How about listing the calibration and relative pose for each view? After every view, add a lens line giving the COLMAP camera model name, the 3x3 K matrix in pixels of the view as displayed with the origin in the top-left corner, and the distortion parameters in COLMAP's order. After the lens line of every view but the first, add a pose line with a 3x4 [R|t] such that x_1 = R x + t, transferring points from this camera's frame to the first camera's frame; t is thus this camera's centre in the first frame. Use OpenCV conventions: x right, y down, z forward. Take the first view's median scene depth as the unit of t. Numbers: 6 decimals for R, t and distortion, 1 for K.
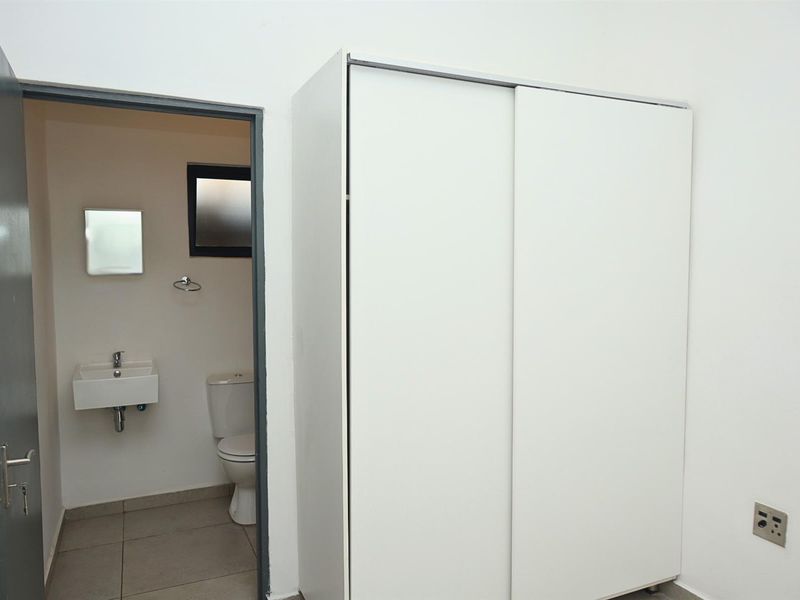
lens RADIAL K [[604.0, 0, 400.0], [0, 604.0, 300.0], [0, 0, 1]] dist [-0.002582, -0.004438]
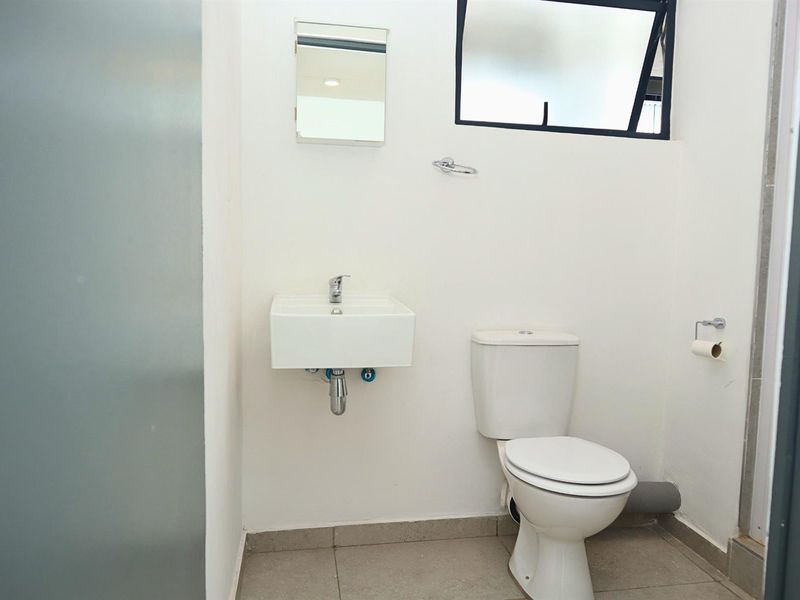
lens RADIAL K [[604.0, 0, 400.0], [0, 604.0, 300.0], [0, 0, 1]] dist [-0.002582, -0.004438]
pose [[0.966930, 0.037343, -0.252294, -0.255653], [-0.033662, 0.999255, 0.018894, 0.093054], [0.252811, -0.009777, 0.967466, 0.443071]]
